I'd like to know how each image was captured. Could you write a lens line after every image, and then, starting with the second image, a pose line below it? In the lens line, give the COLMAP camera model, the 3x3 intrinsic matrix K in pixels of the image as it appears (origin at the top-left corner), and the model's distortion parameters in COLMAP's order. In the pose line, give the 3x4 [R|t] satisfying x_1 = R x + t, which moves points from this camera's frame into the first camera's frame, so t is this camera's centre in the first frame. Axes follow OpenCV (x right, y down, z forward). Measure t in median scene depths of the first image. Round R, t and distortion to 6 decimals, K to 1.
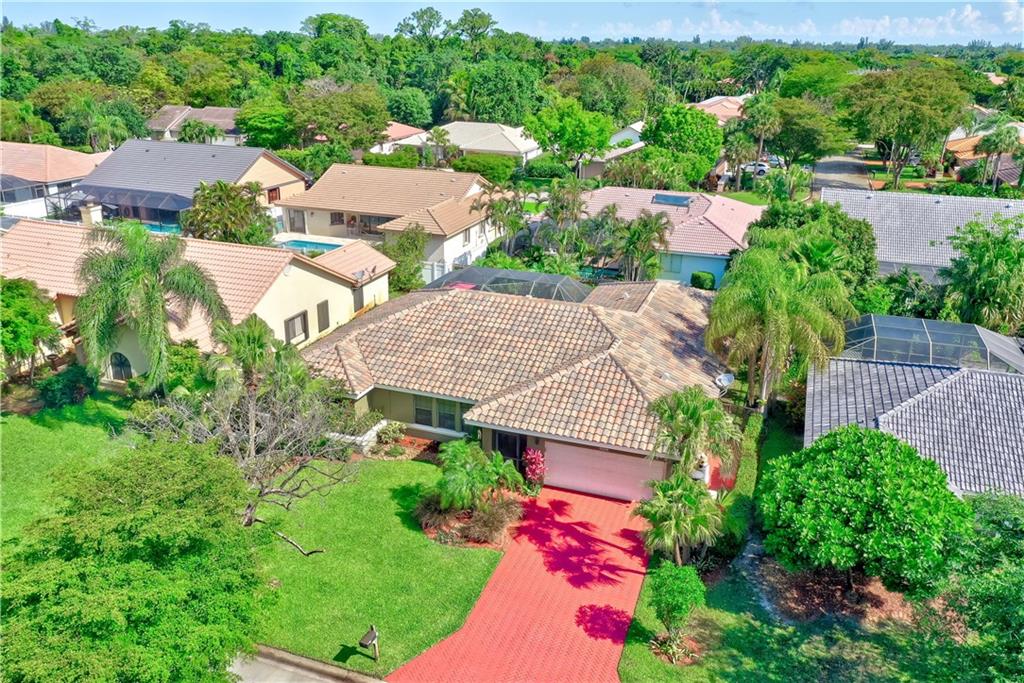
lens RADIAL K [[806.7, 0, 512.0], [0, 806.7, 341.5], [0, 0, 1]] dist [0.004735, 0.002555]
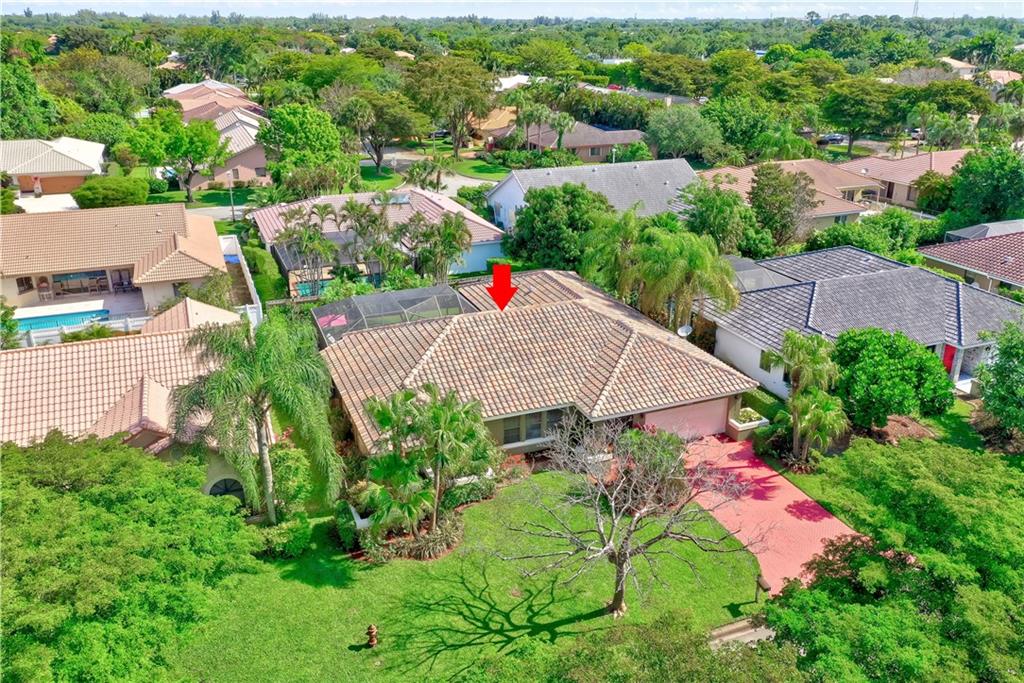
lens RADIAL K [[806.7, 0, 512.0], [0, 806.7, 341.5], [0, 0, 1]] dist [0.004735, 0.002555]
pose [[0.738592, -0.258340, 0.622689, -0.292701], [0.238778, 0.964032, 0.116734, -0.059898], [-0.630449, 0.062466, 0.773713, 0.064614]]
